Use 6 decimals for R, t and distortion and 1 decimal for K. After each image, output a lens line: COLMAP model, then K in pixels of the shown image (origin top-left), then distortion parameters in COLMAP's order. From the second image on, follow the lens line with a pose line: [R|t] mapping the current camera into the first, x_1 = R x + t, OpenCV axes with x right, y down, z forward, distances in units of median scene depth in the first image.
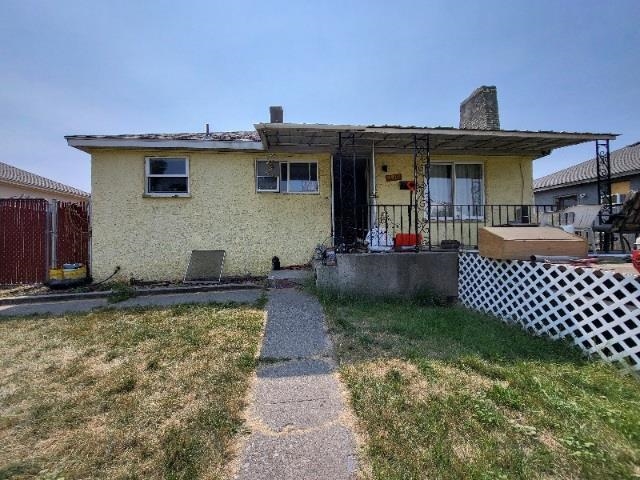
lens RADIAL K [[249.7, 0, 314.4], [0, 249.7, 232.8], [0, 0, 1]] dist [-0.001682, -0.000850]
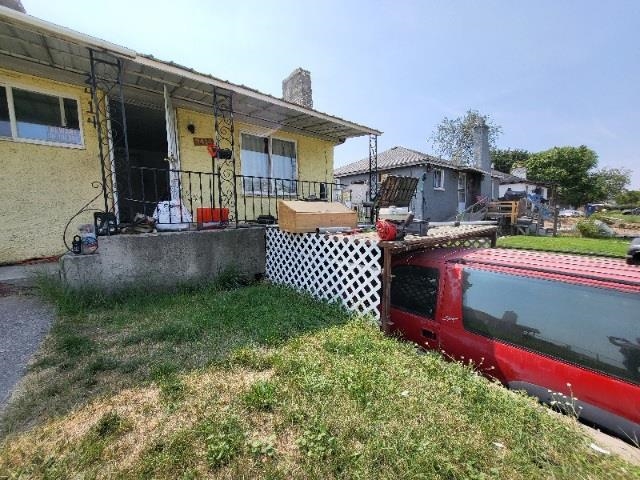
lens RADIAL K [[249.7, 0, 314.4], [0, 249.7, 232.8], [0, 0, 1]] dist [-0.001682, -0.000850]
pose [[0.824722, -0.048992, 0.563413, 0.216949], [-0.001860, 0.996000, 0.089331, 0.014361], [-0.565536, -0.074721, 0.821332, 0.114288]]
